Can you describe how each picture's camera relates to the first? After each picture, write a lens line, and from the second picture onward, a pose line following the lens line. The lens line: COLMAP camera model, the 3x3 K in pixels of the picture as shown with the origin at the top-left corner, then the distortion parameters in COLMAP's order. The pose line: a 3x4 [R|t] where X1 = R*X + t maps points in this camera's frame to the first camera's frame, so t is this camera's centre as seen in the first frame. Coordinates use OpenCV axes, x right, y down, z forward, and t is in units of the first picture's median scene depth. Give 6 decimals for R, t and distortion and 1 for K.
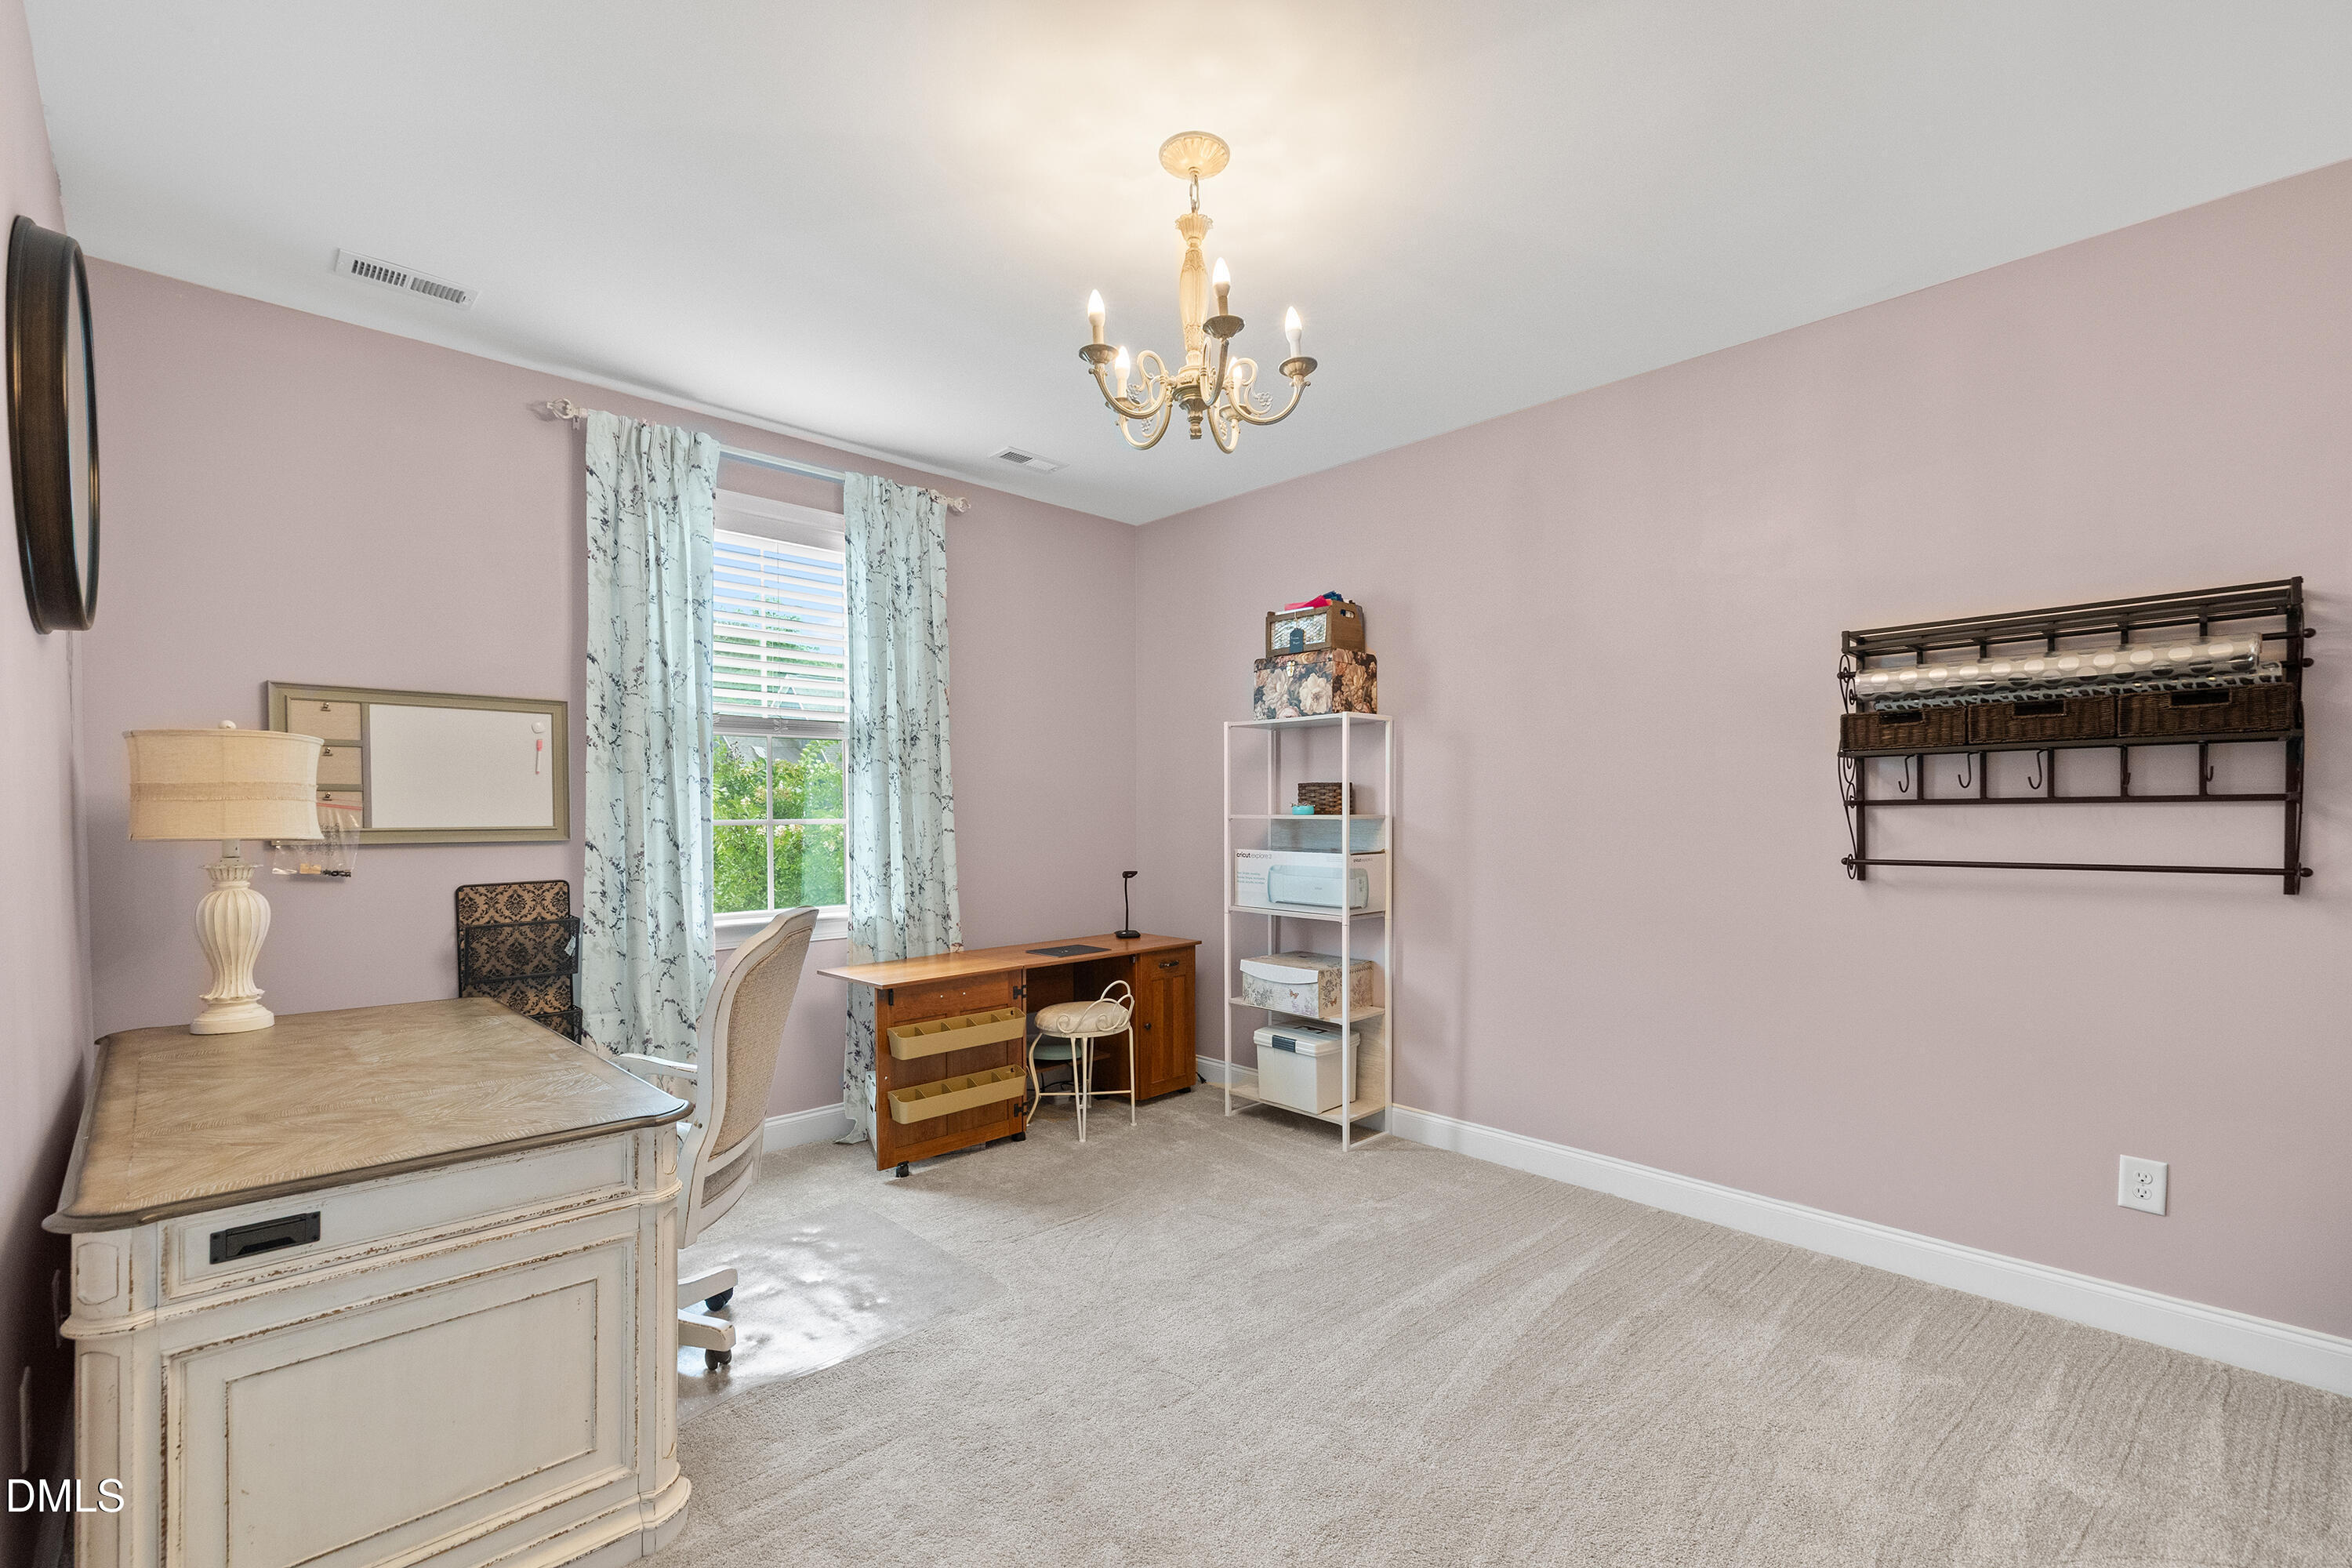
lens RADIAL K [[1029.8, 0, 1170.6], [0, 1029.8, 826.4], [0, 0, 1]] dist [0.000616, 0.000202]
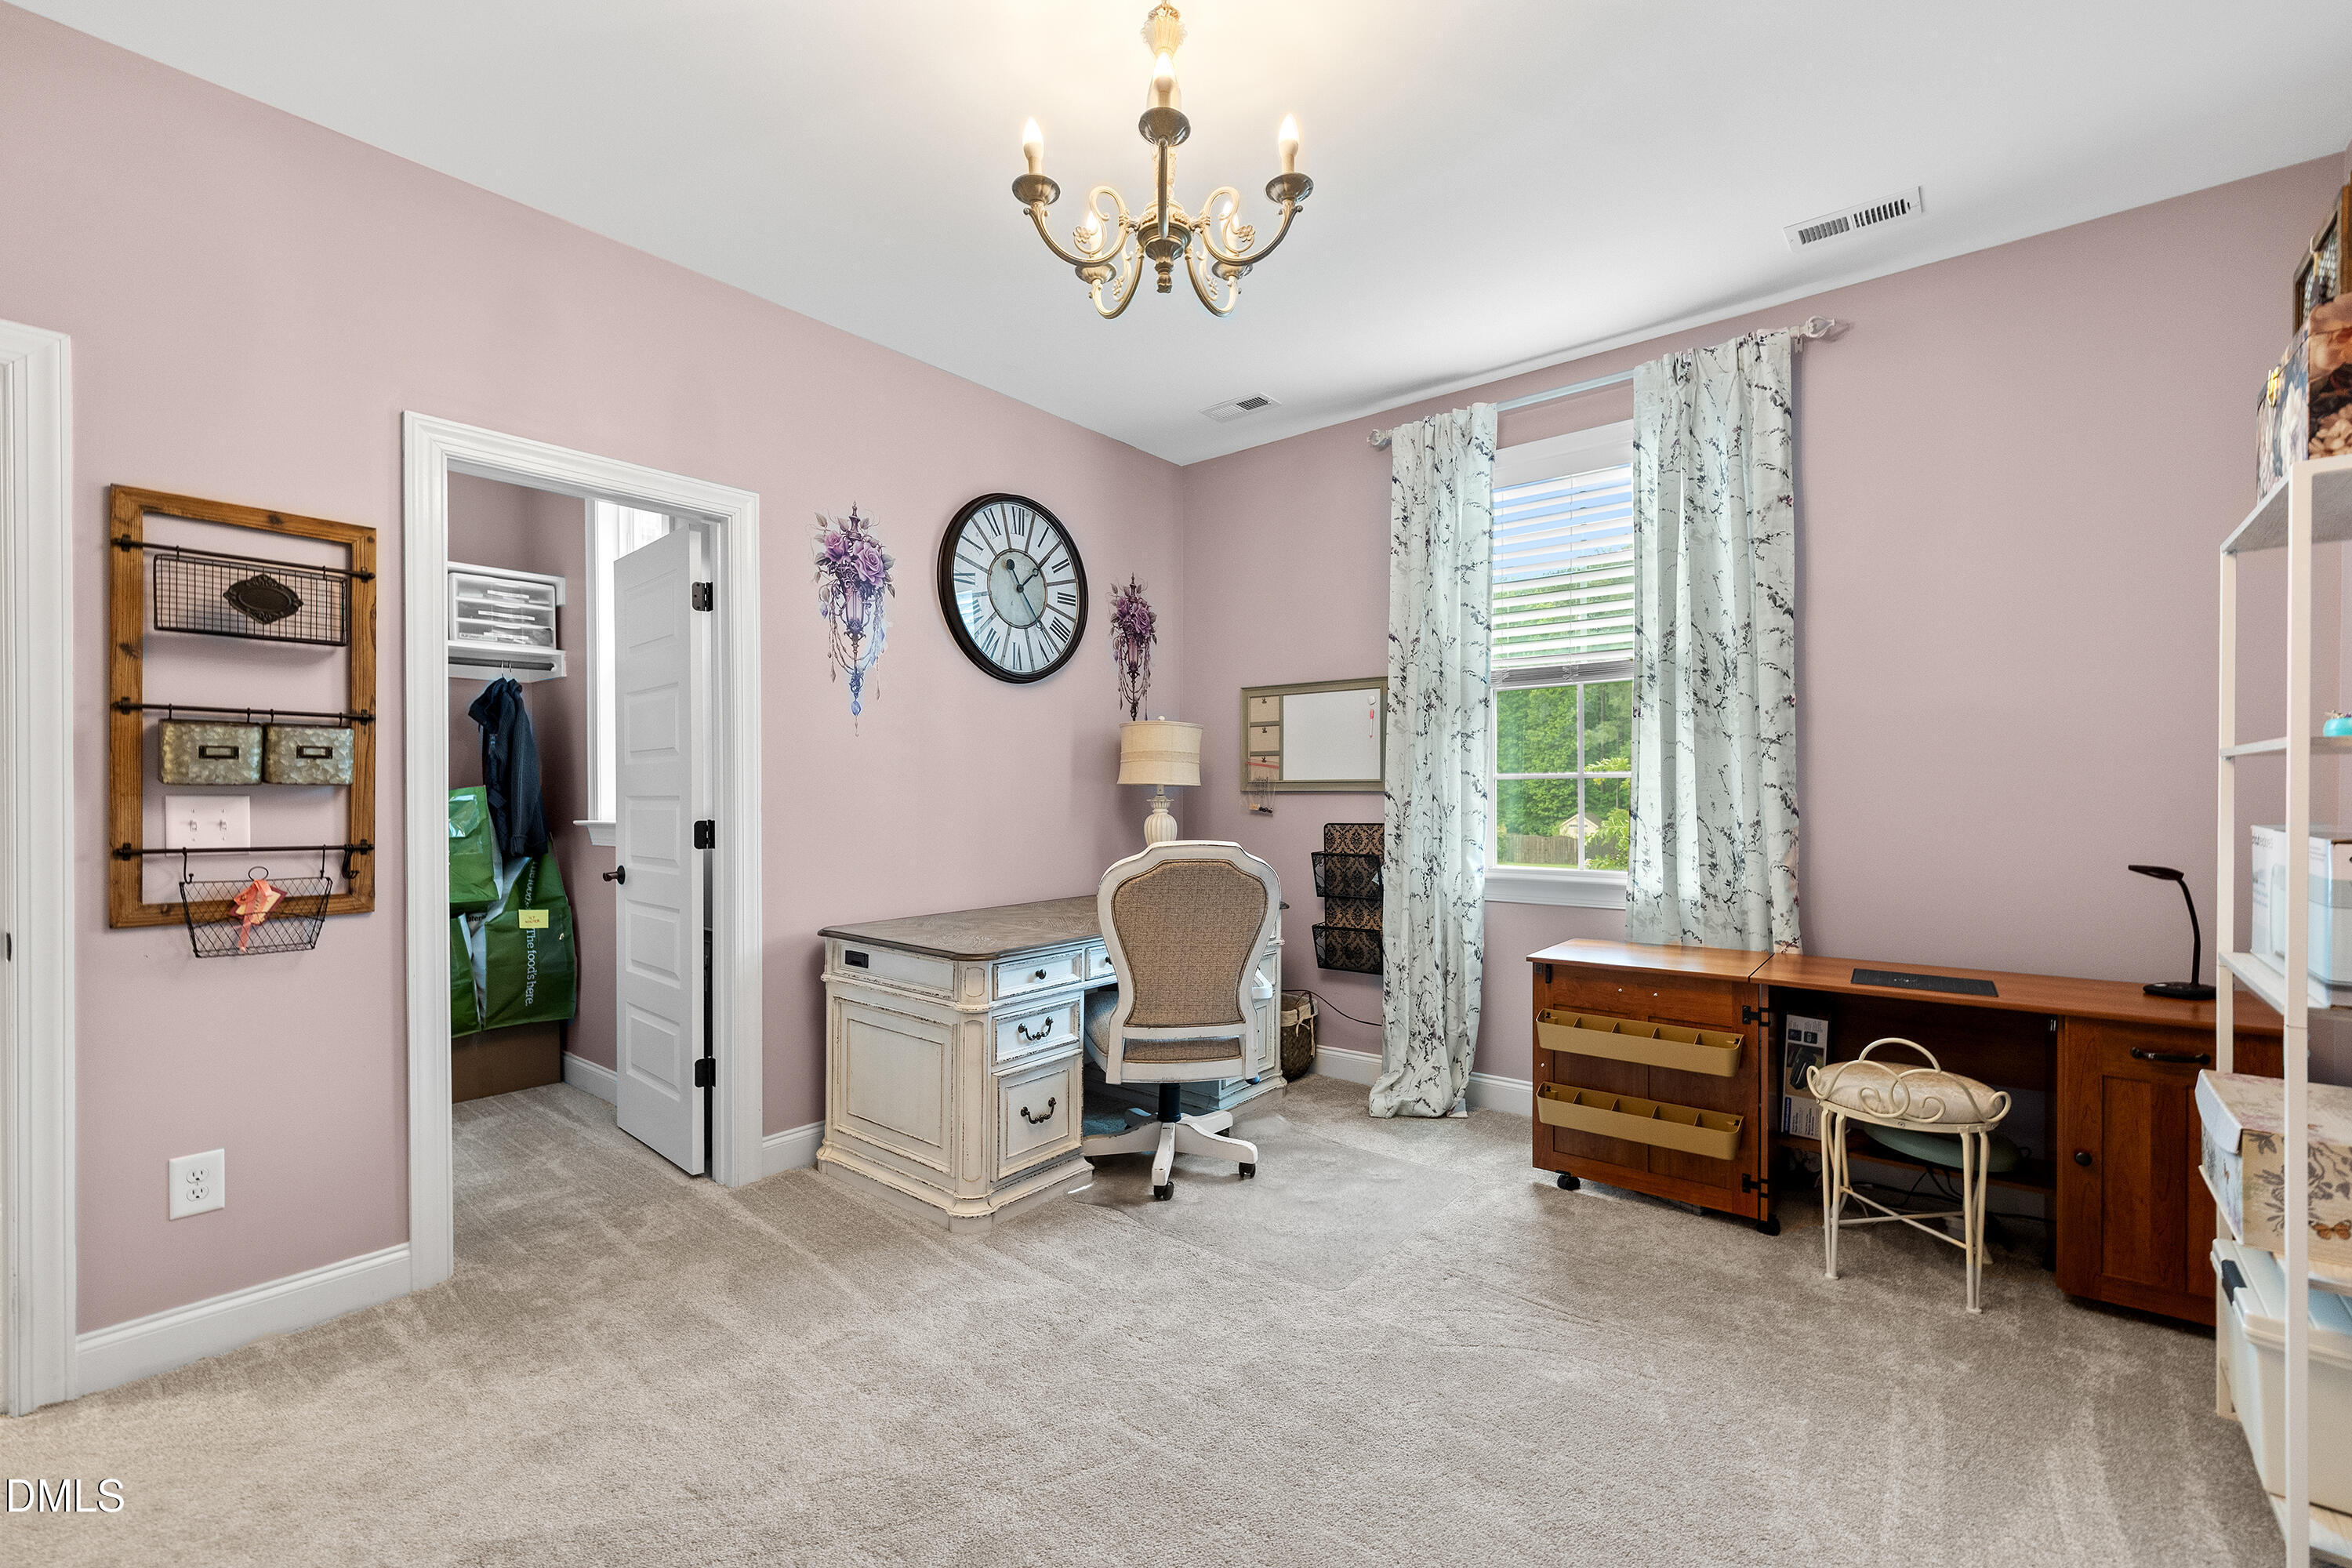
lens RADIAL K [[998.2, 0, 1169.5], [0, 998.2, 802.0], [0, 0, 1]] dist [0.000175, 0.000633]
pose [[0.110855, 0.014031, -0.993738, 0.514184], [-0.012527, 0.999841, 0.012720, 0.013653], [0.993758, 0.011039, 0.111013, 0.571649]]
